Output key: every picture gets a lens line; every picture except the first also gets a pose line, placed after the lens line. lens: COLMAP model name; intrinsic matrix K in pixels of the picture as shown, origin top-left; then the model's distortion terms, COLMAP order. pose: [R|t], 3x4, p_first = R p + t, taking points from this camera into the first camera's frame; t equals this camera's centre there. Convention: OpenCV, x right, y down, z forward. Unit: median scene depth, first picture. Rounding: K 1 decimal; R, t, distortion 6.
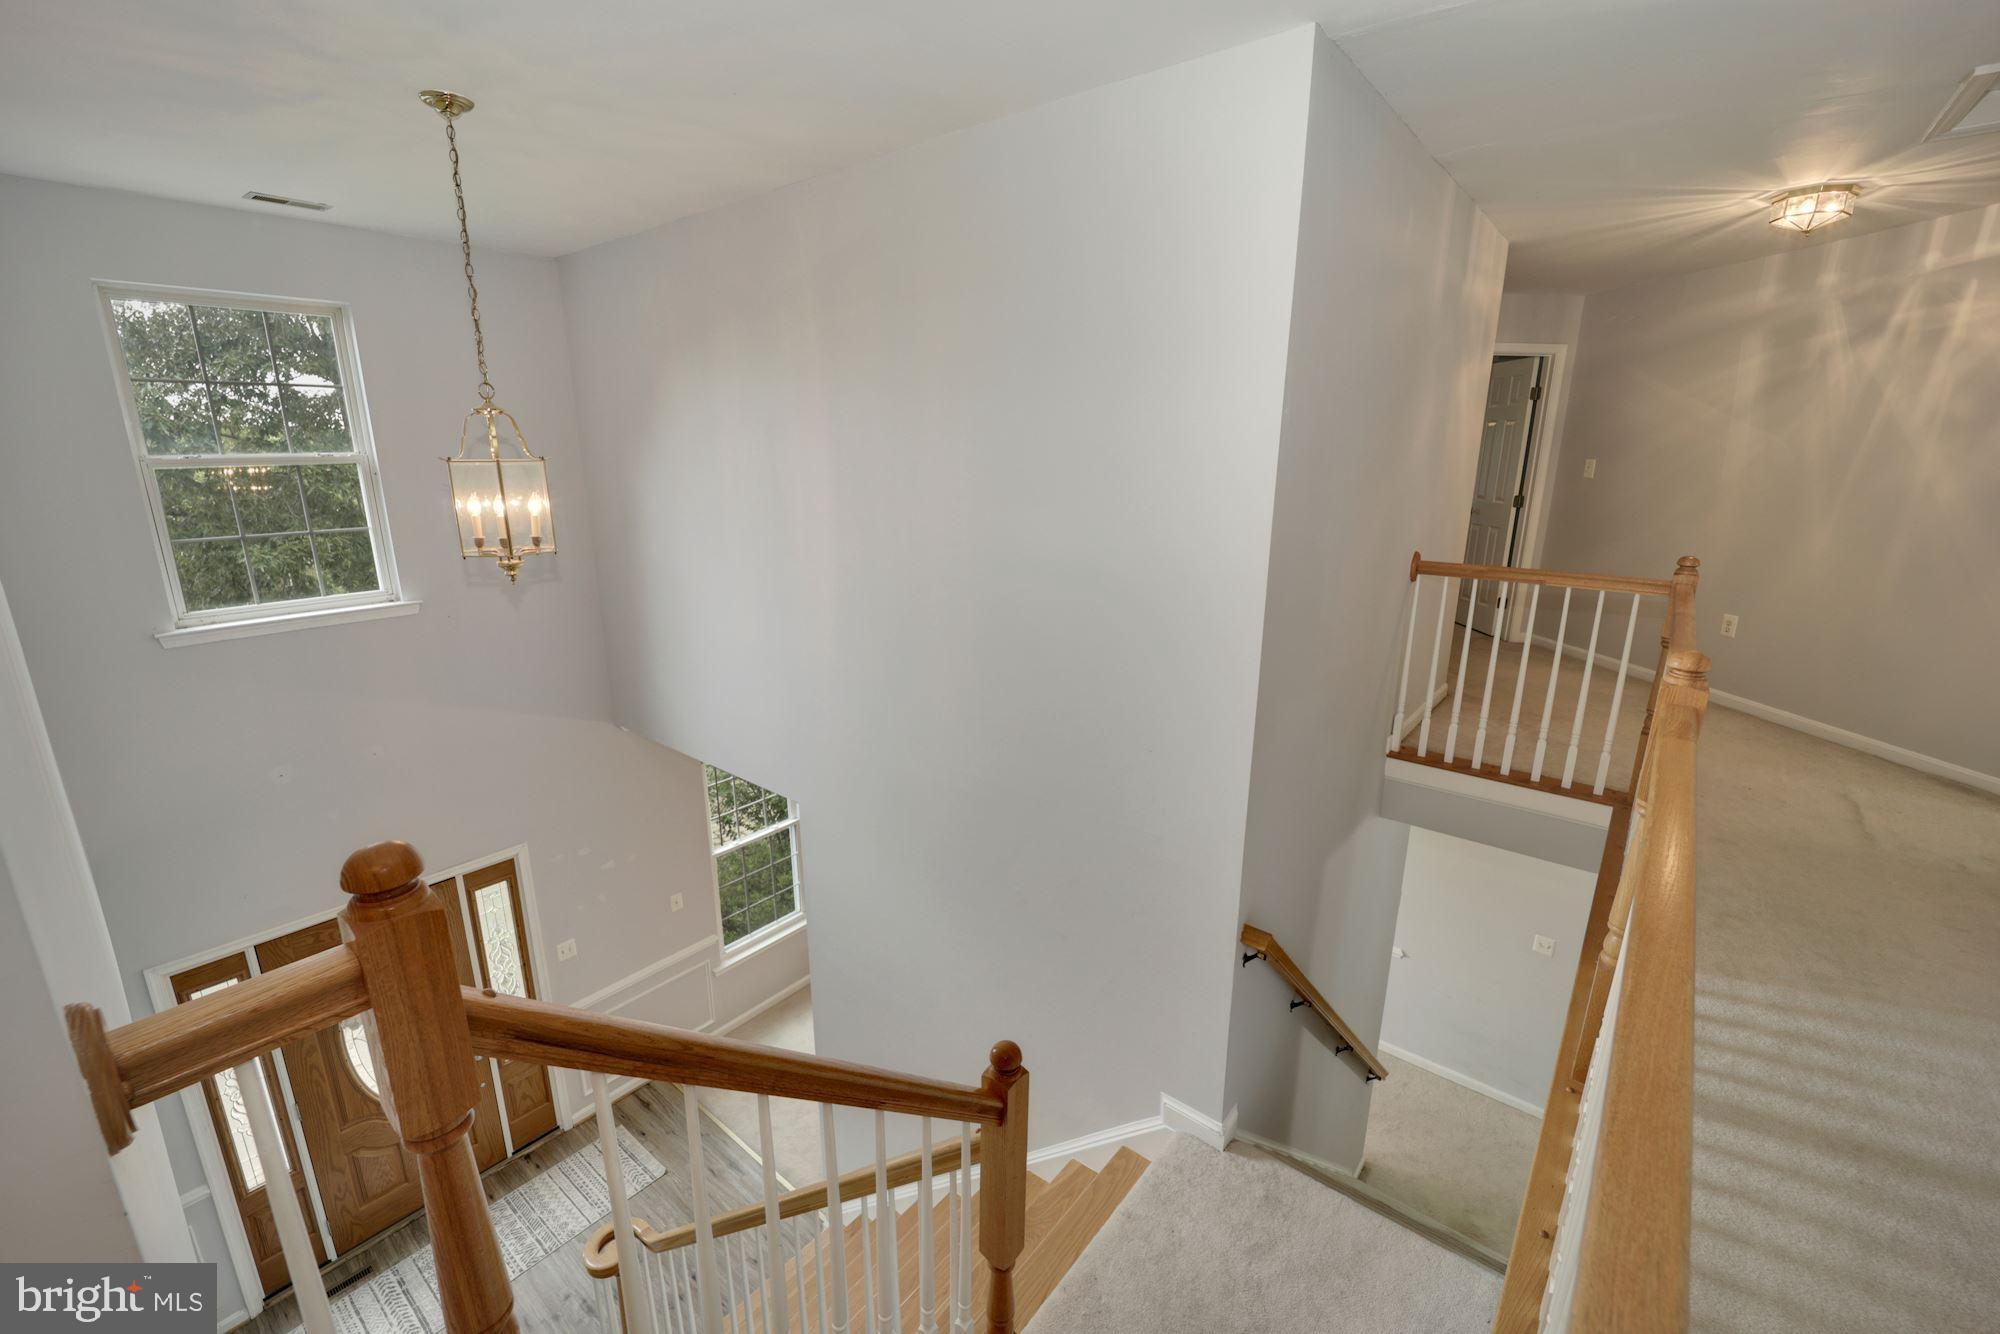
lens RADIAL K [[831.2, 0, 988.3], [0, 831.2, 655.6], [0, 0, 1]] dist [-0.013906, -0.000379]
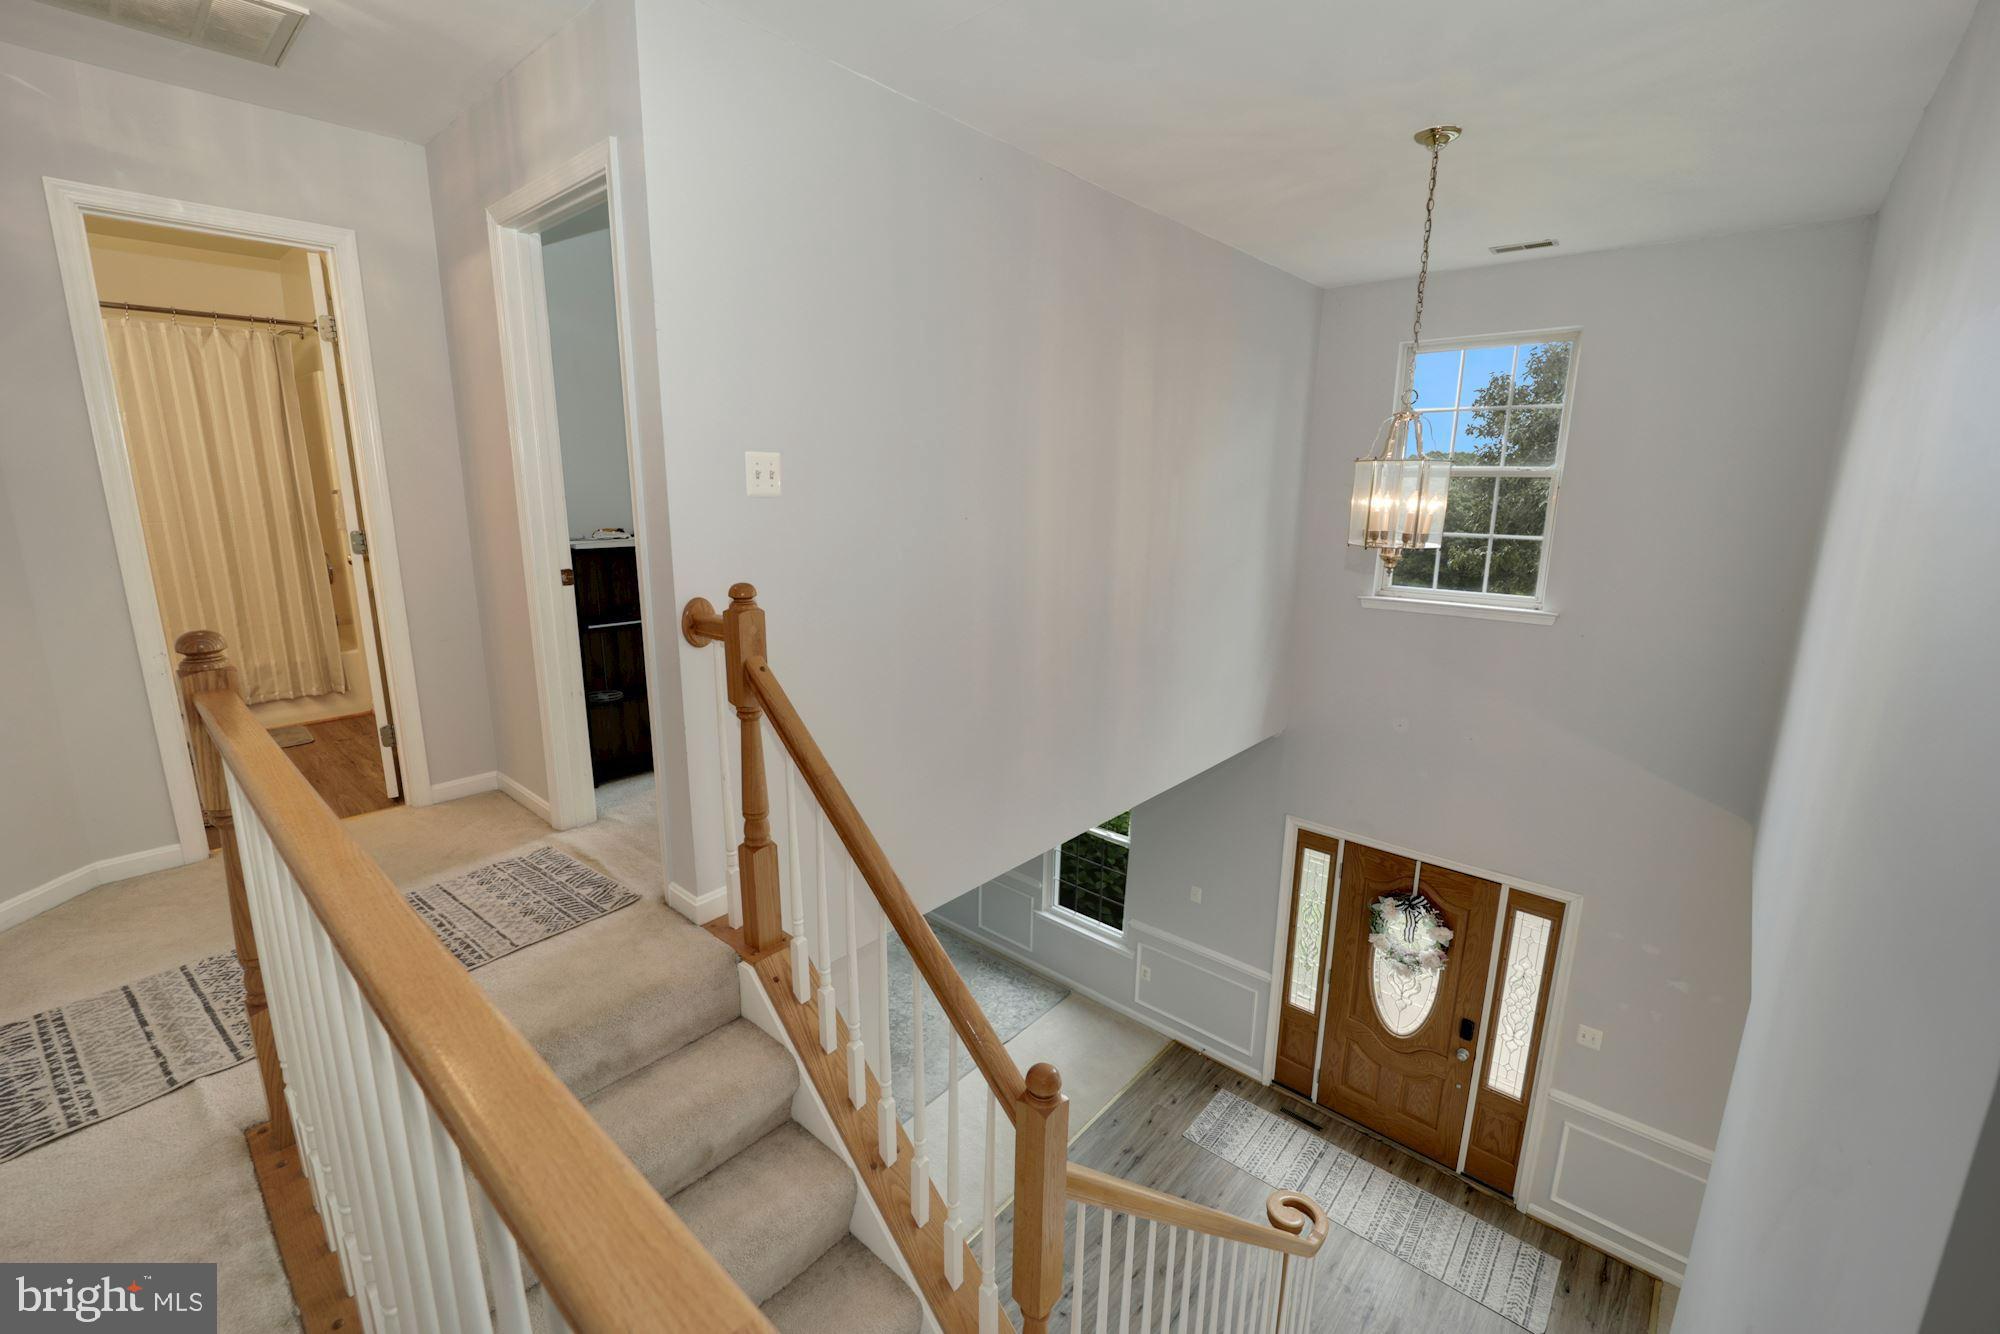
lens RADIAL K [[831.2, 0, 988.3], [0, 831.2, 655.6], [0, 0, 1]] dist [-0.013906, -0.000379]
pose [[-0.037682, 0.208315, -0.977336, 0.303616], [-0.251574, 0.944552, 0.211027, -0.050797], [0.967104, 0.253824, 0.016814, 0.301645]]
